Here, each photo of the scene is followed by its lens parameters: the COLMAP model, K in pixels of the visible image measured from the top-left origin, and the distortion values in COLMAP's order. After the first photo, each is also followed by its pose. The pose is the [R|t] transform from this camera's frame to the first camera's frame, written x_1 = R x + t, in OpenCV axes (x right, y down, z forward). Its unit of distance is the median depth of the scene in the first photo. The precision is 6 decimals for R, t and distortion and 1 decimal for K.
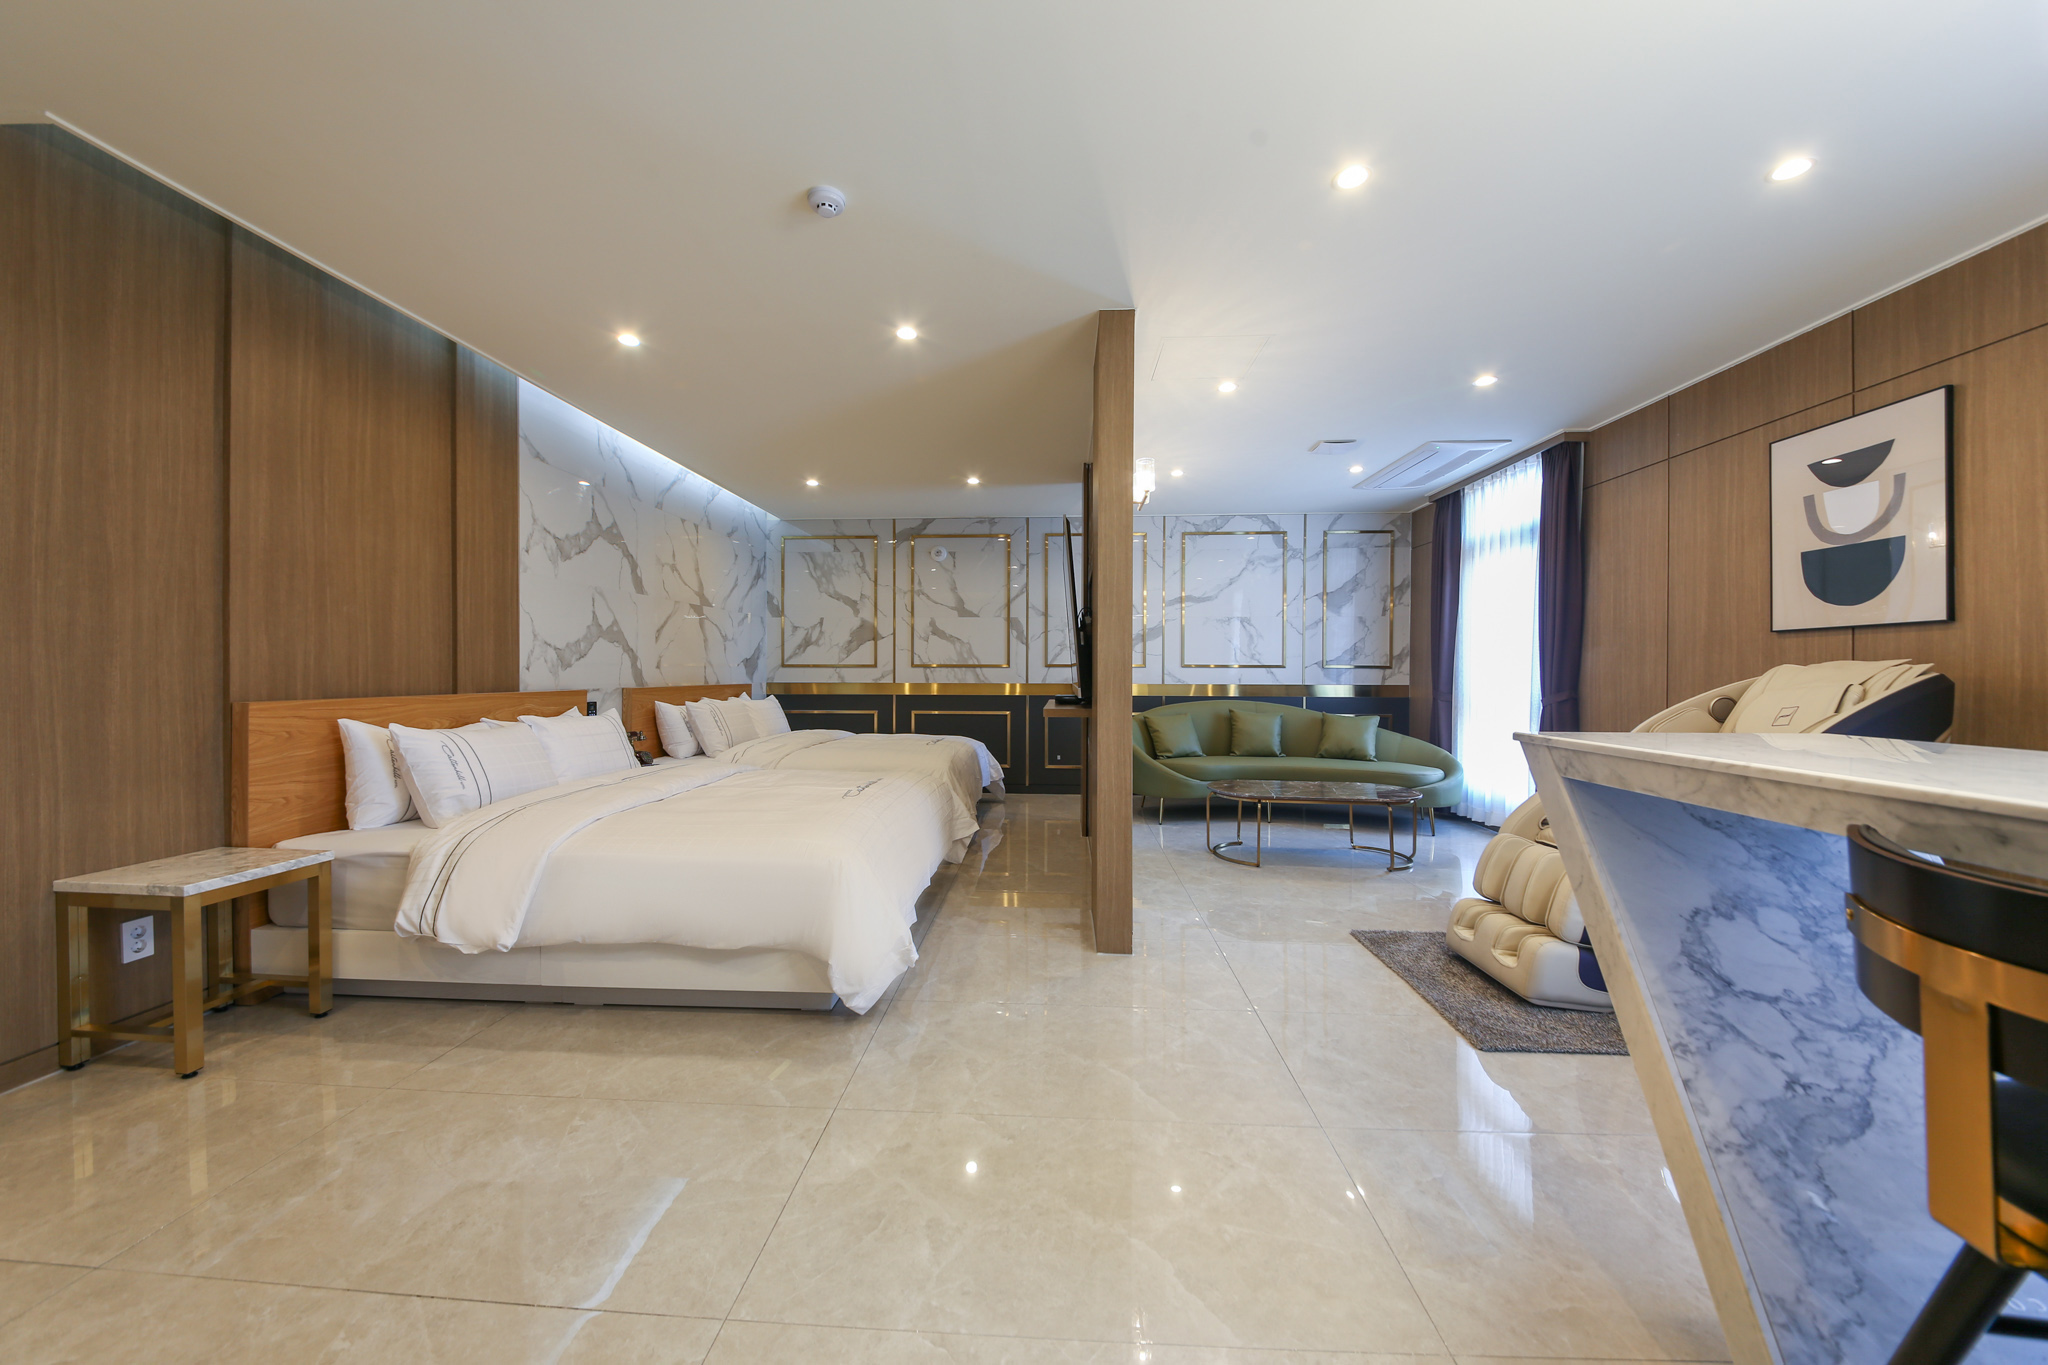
lens RADIAL K [[720.0, 0, 1023.0], [0, 720.0, 670.7], [0, 0, 1]] dist [0.000743, 0.000011]
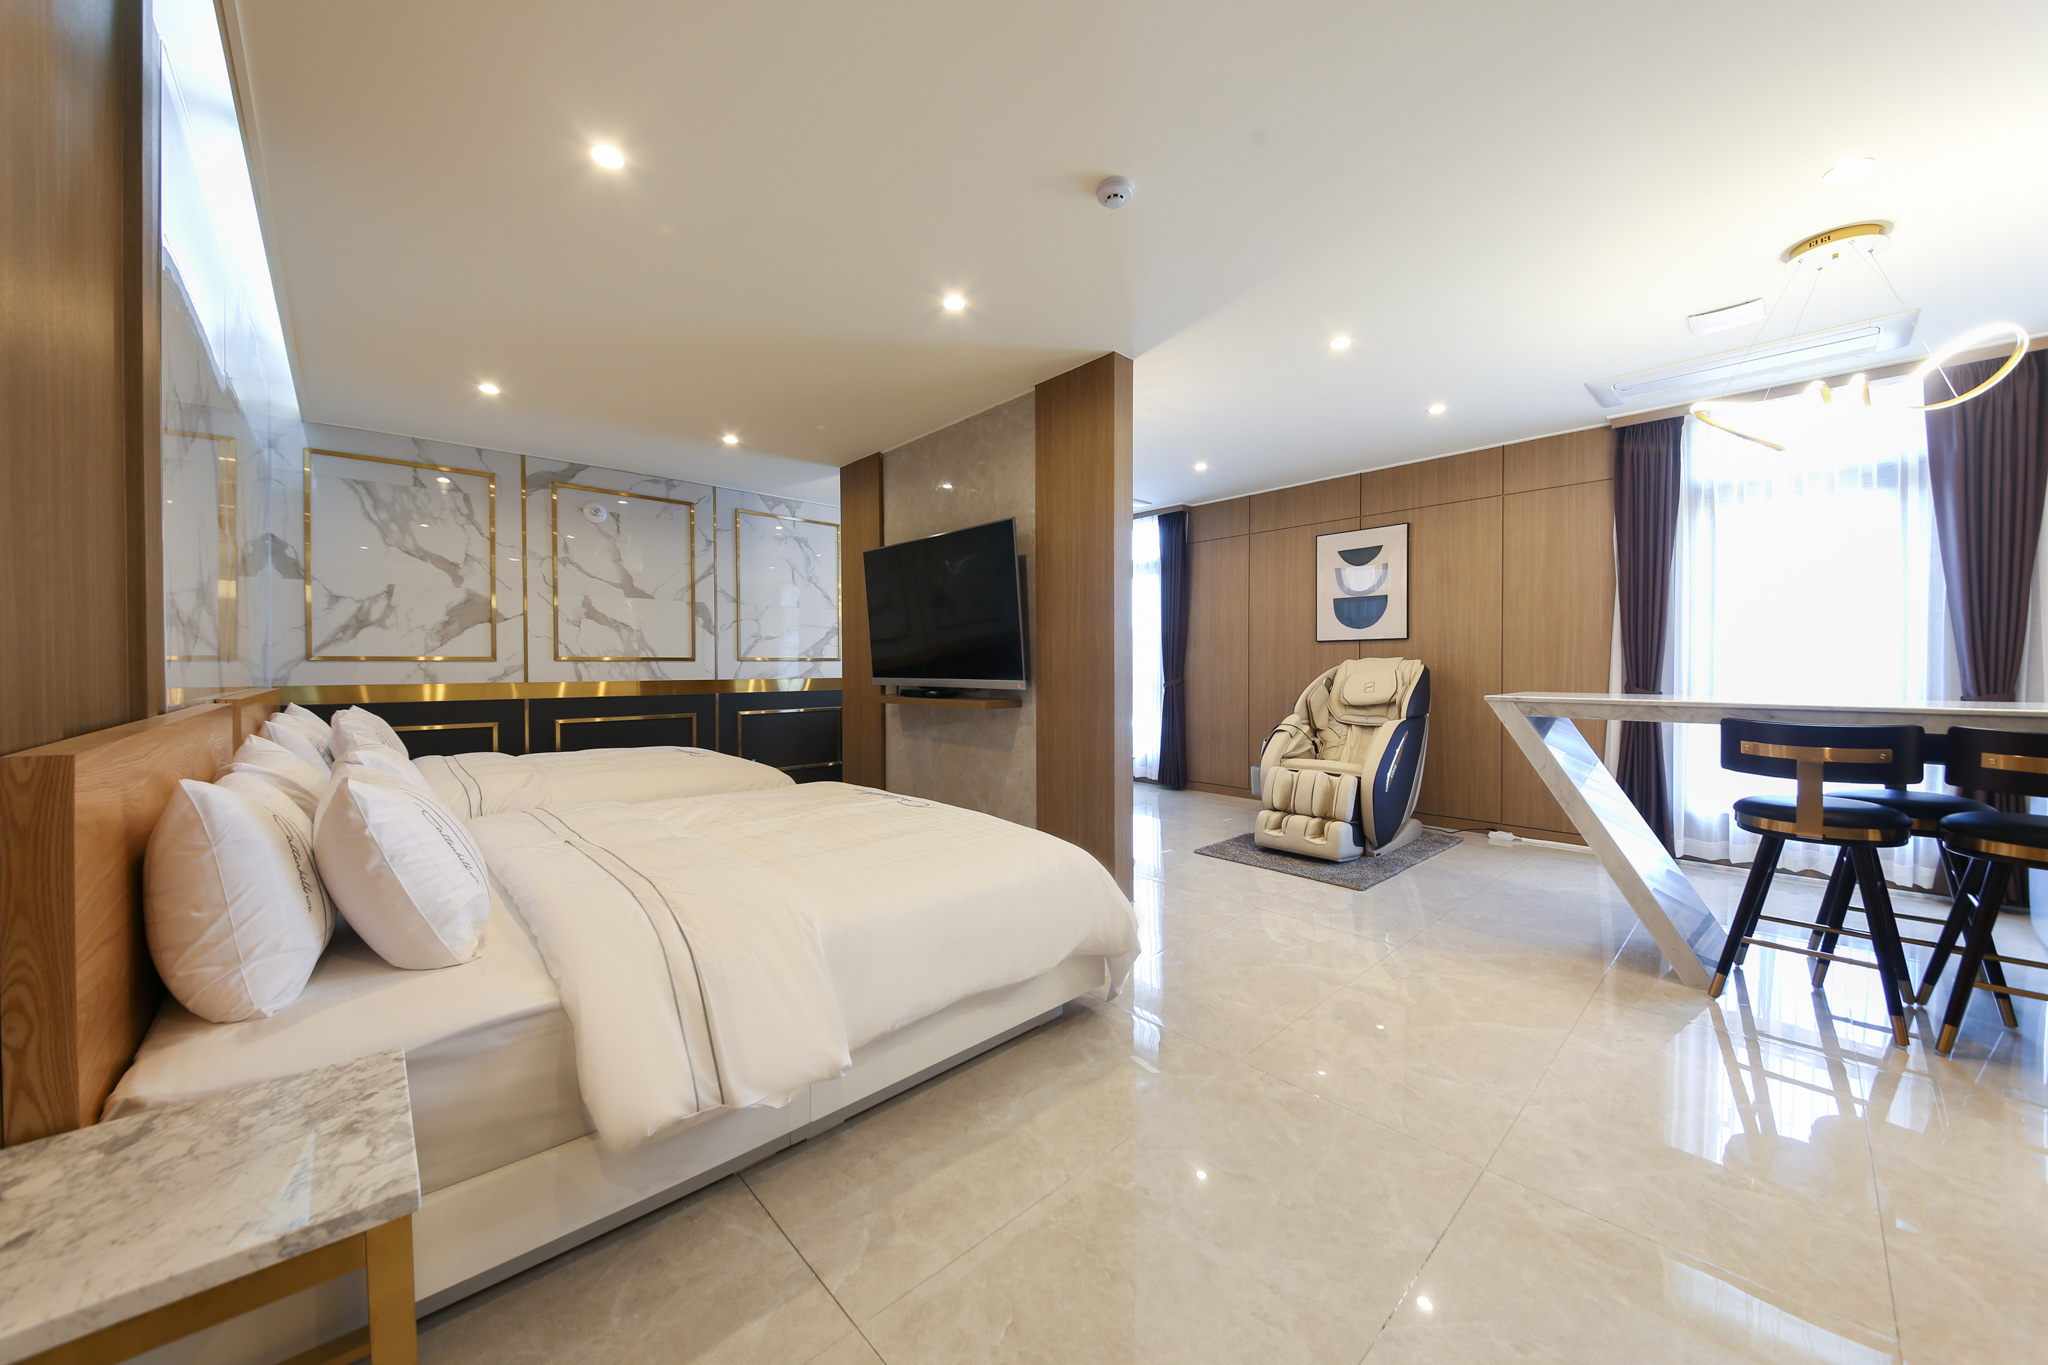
lens RADIAL K [[723.1, 0, 1026.9], [0, 723.1, 673.8], [0, 0, 1]] dist [0.013402, 0.000020]
pose [[0.692420, -0.012033, 0.721394, -0.362038], [0.003521, 0.999905, 0.013298, 0.000039], [-0.721486, -0.006668, 0.692397, 0.131854]]
